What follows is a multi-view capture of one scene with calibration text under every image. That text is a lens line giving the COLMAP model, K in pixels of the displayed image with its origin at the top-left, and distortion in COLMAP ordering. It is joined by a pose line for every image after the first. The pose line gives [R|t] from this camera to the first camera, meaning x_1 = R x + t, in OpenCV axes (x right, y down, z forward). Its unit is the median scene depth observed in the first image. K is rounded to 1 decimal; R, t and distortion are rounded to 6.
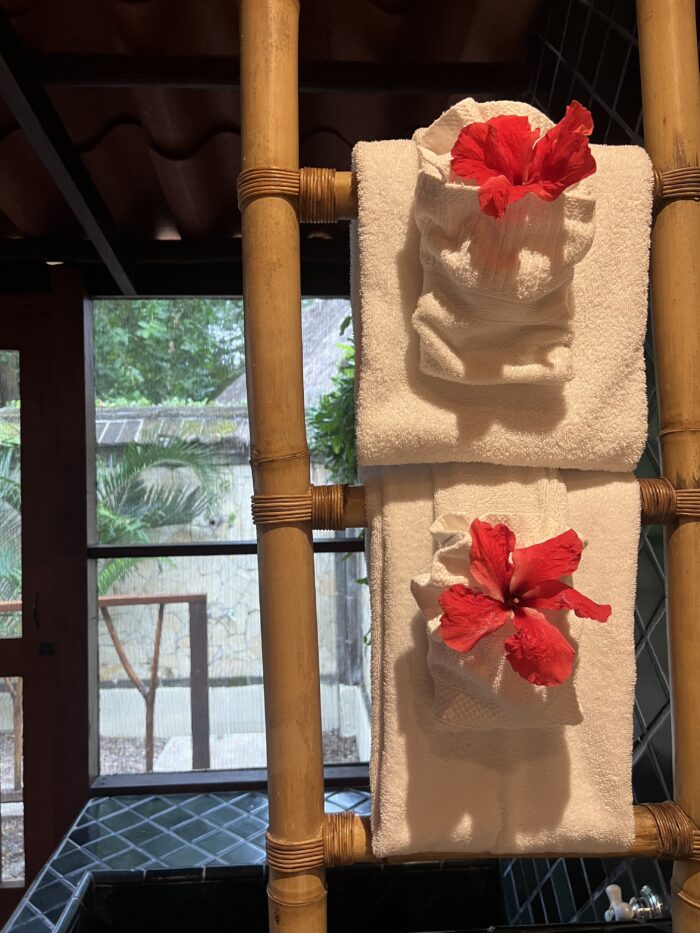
lens RADIAL K [[708.2, 0, 344.3], [0, 708.2, 462.4], [0, 0, 1]] dist [0.029646, -0.008576]
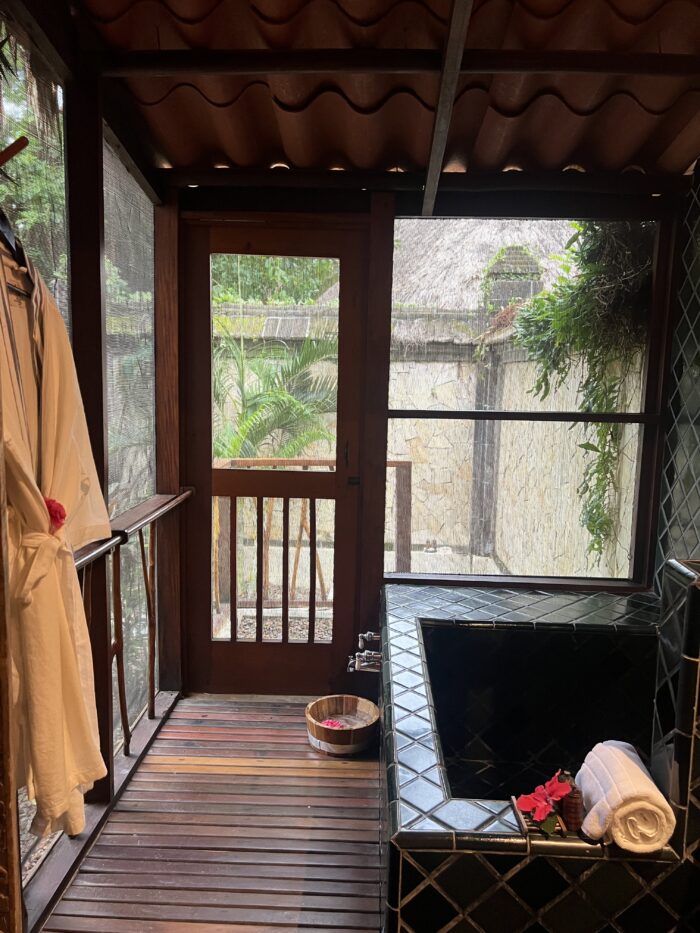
lens RADIAL K [[708.2, 0, 354.6], [0, 708.2, 472.3], [0, 0, 1]] dist [0.029646, -0.008576]
pose [[0.996280, 0.043657, -0.074298, -0.120322], [-0.032436, 0.988748, 0.146030, 0.016446], [0.079837, -0.143077, 0.986486, -0.140032]]
